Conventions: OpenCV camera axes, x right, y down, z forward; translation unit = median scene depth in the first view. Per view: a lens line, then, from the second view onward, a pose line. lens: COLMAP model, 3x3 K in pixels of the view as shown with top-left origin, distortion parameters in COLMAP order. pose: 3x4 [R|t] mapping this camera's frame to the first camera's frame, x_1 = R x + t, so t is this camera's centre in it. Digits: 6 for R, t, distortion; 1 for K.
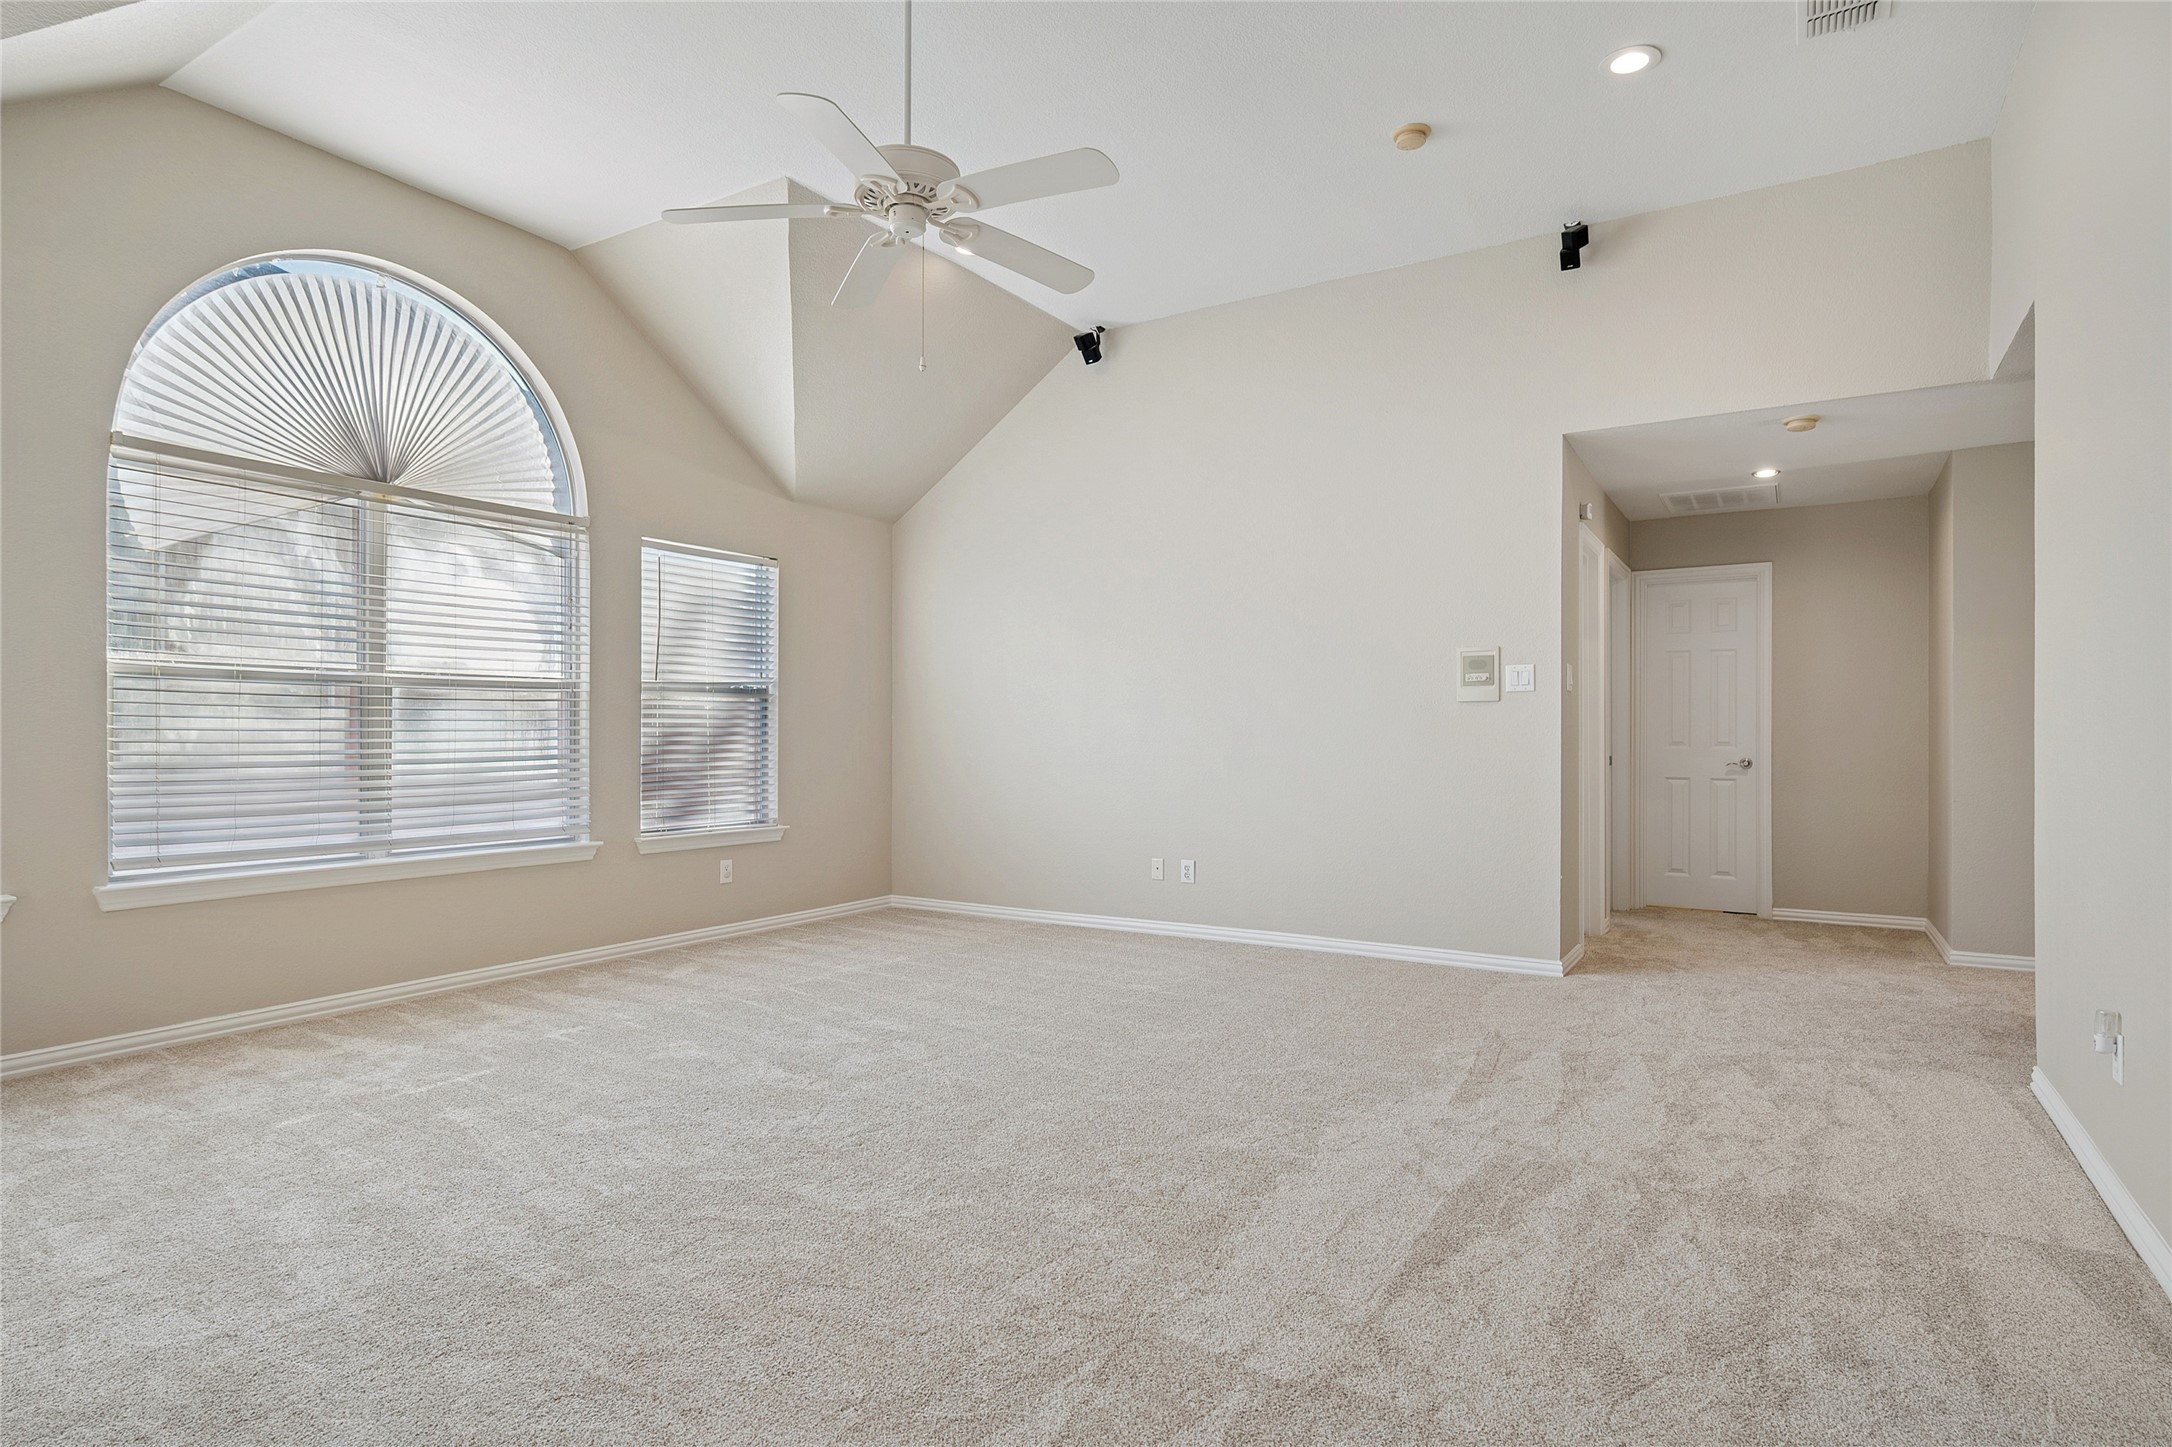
lens RADIAL K [[1137.8, 0, 1100.5], [0, 1137.8, 725.8], [0, 0, 1]] dist [0.000617, -0.000014]
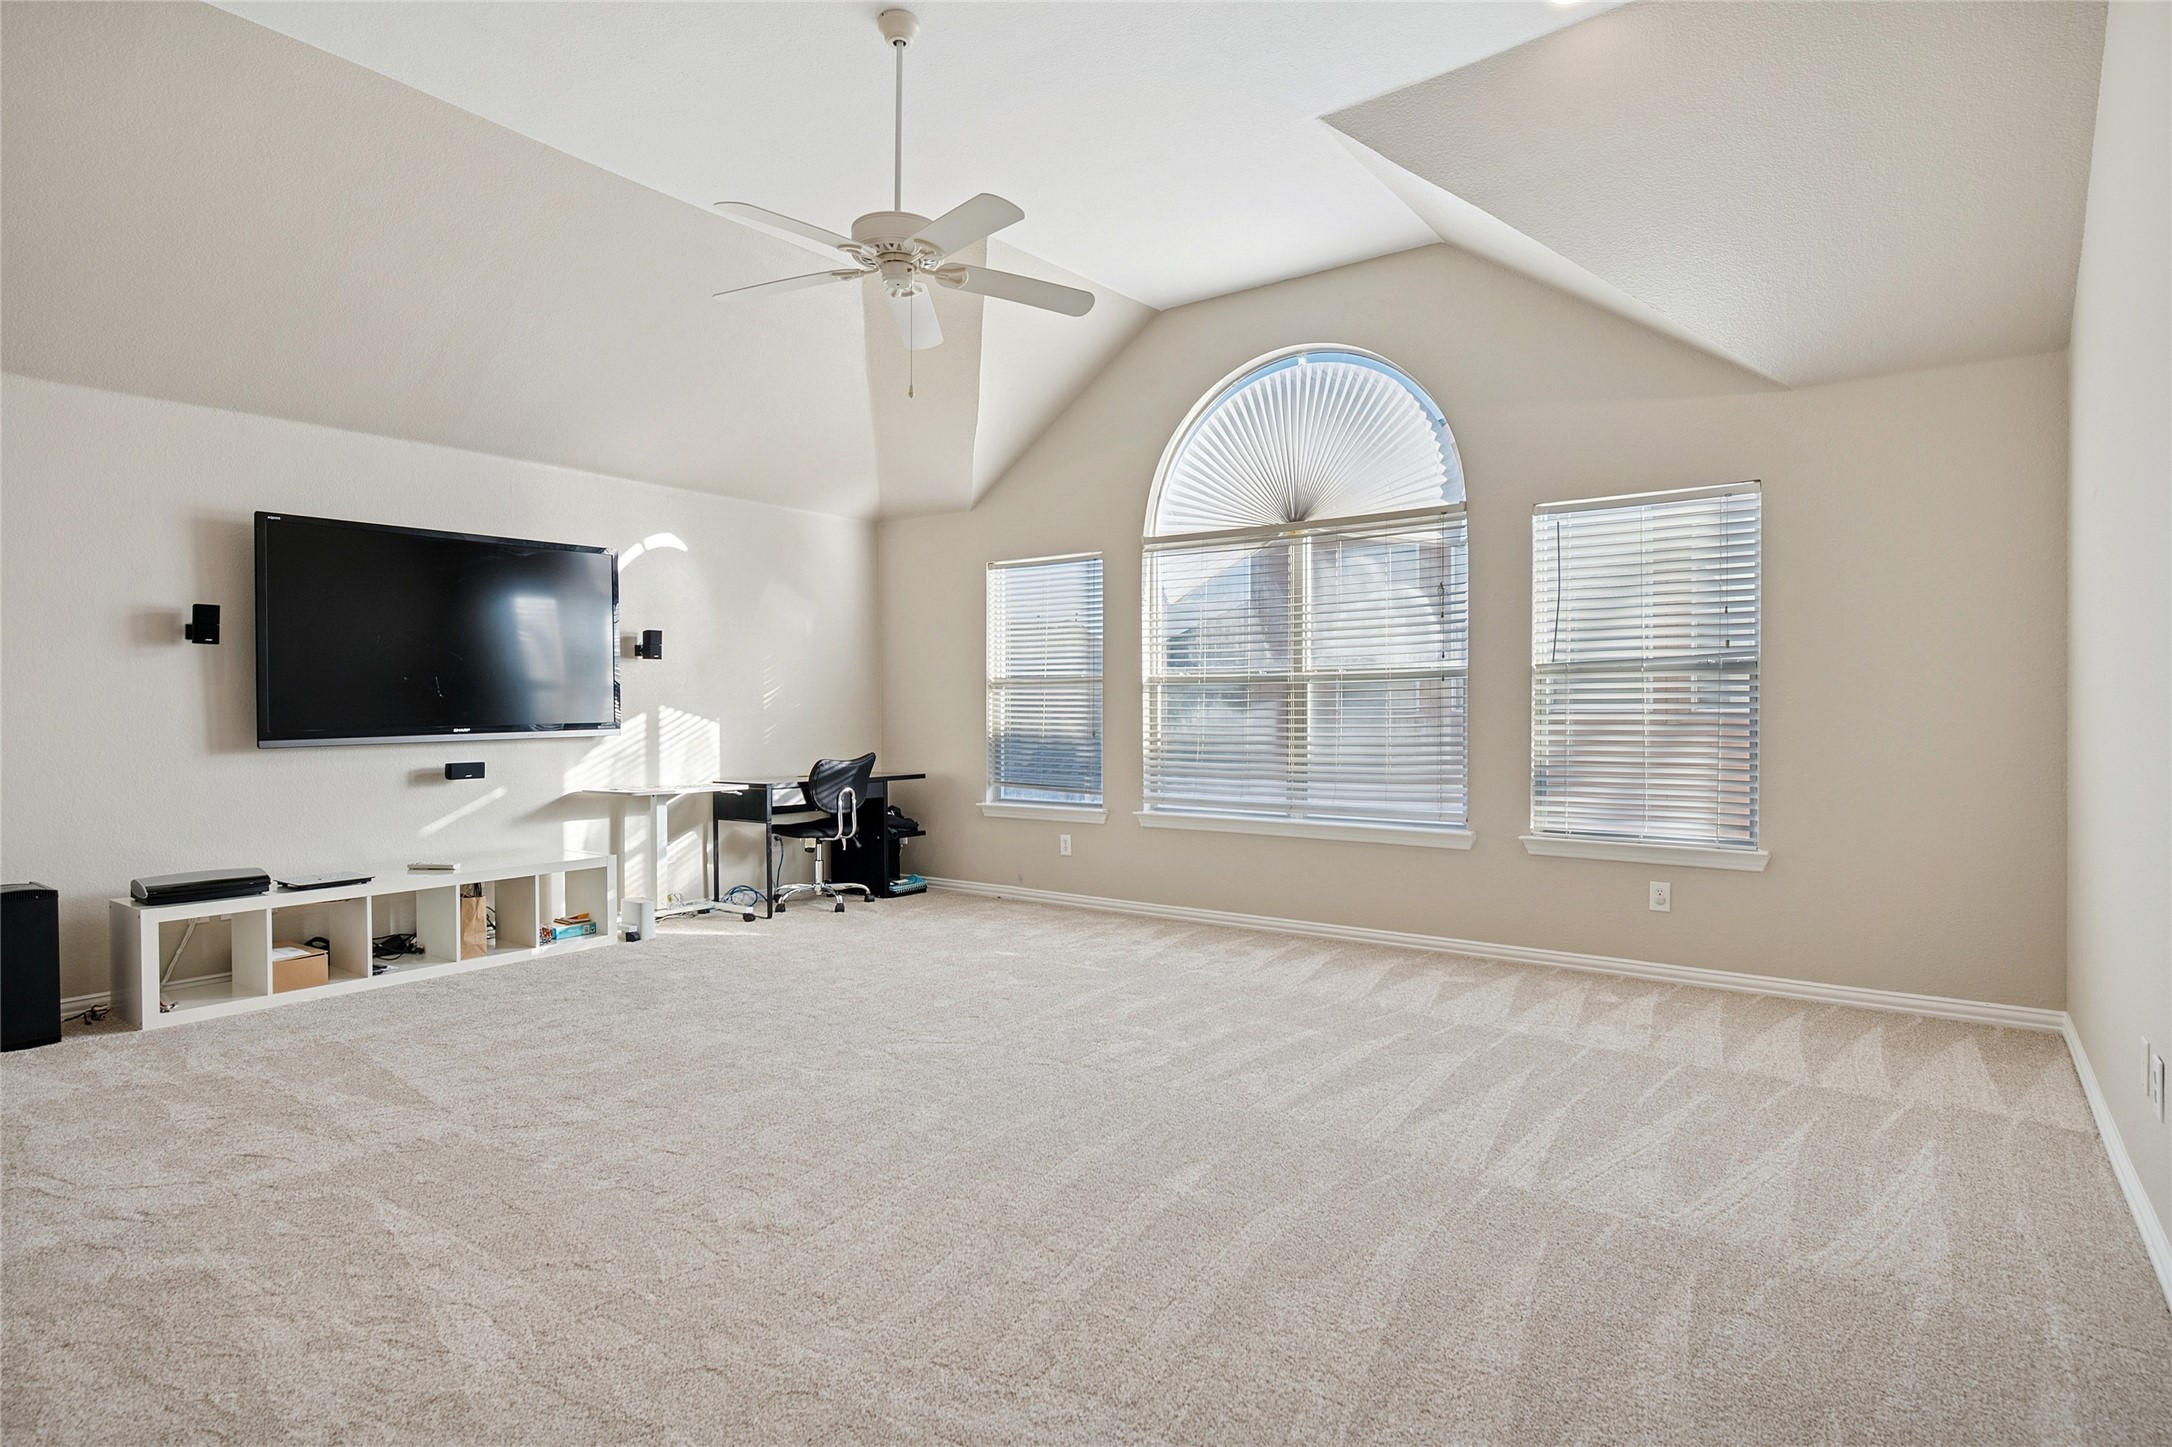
lens RADIAL K [[1137.8, 0, 1100.5], [0, 1137.8, 725.8], [0, 0, 1]] dist [0.000617, -0.000014]
pose [[-0.089681, 0.008519, -0.995934, 0.562336], [0.004640, 0.999956, 0.008135, 0.001139], [0.995960, -0.003891, -0.089717, 0.779657]]
